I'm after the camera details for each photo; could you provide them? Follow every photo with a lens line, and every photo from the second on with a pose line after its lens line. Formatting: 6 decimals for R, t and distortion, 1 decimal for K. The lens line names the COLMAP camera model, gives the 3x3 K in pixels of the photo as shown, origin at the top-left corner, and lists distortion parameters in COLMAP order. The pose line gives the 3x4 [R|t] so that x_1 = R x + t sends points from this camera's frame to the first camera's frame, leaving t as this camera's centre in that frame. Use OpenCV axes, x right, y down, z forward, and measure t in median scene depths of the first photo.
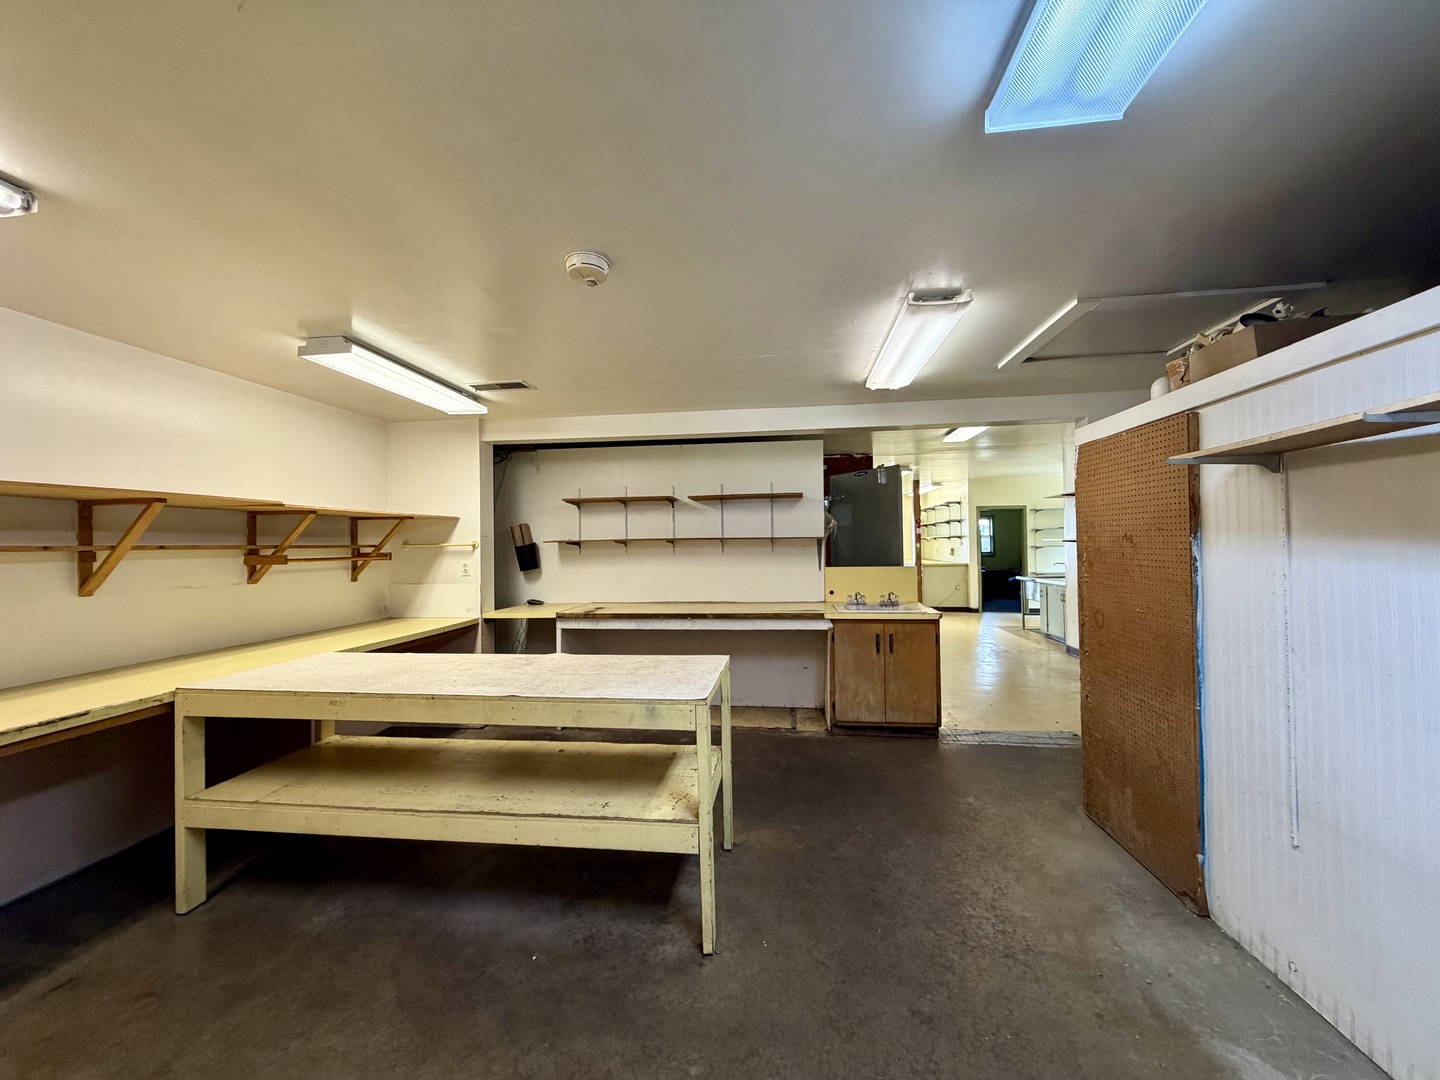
lens RADIAL K [[576.6, 0, 714.7], [0, 576.6, 542.9], [0, 0, 1]] dist [0.000431, 0.000026]
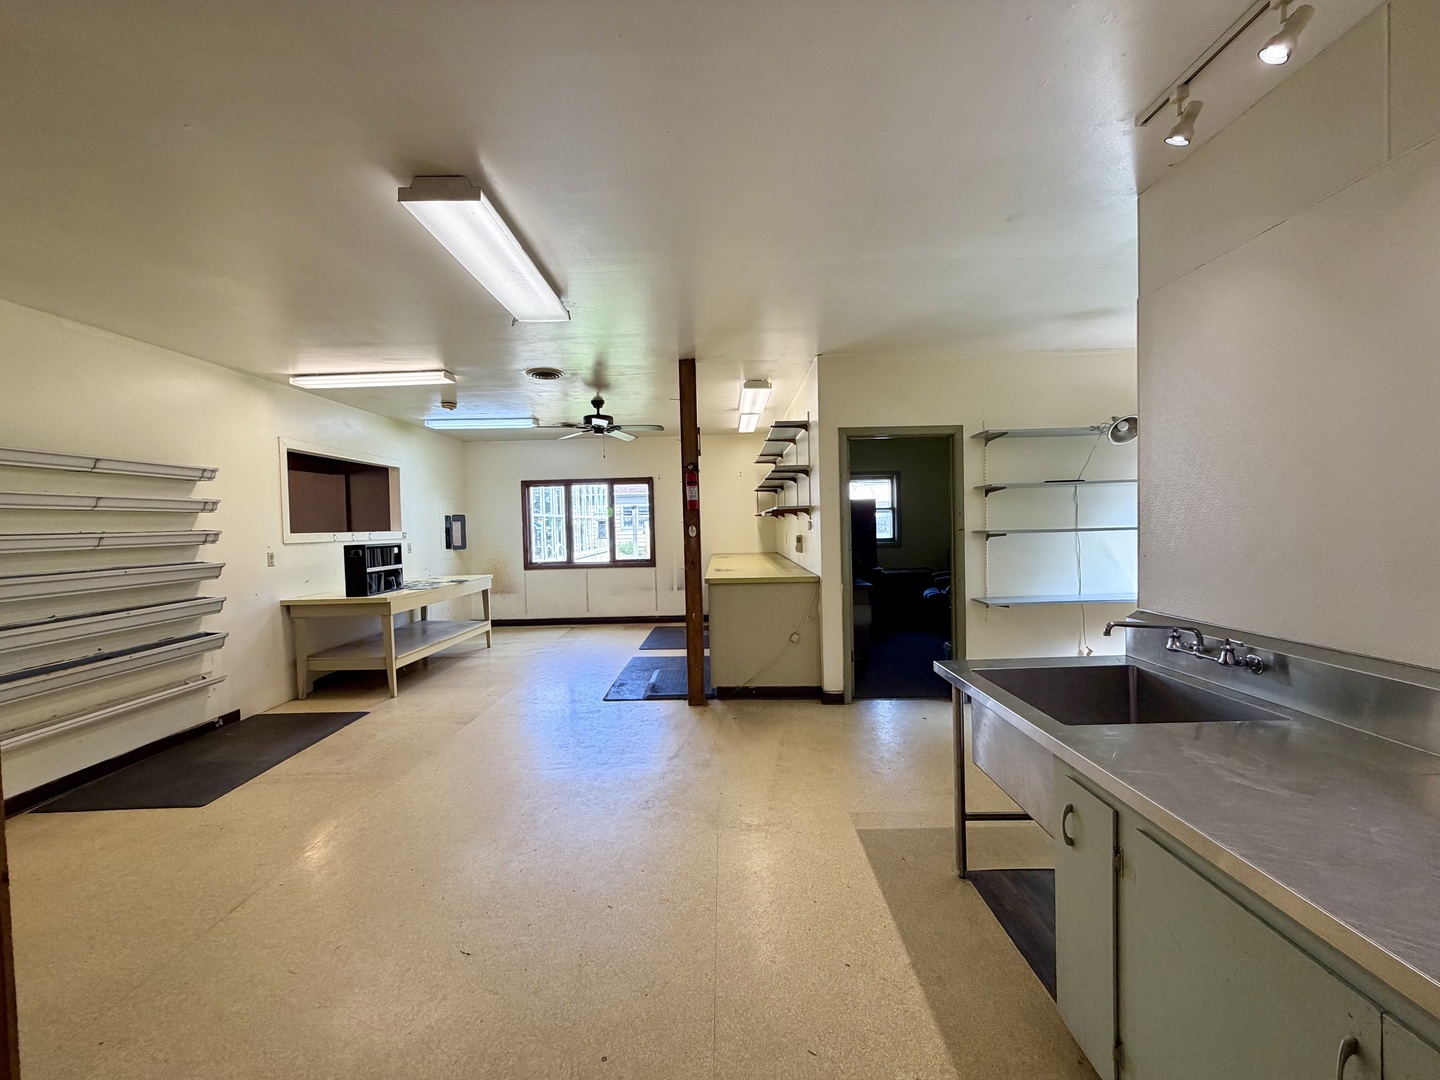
lens RADIAL K [[576.6, 0, 714.7], [0, 576.6, 542.9], [0, 0, 1]] dist [0.000431, 0.000026]
pose [[0.993598, -0.014870, 0.111987, 0.325558], [0.010643, 0.999212, 0.038241, -0.003117], [-0.112468, -0.036805, 0.992974, 0.621871]]
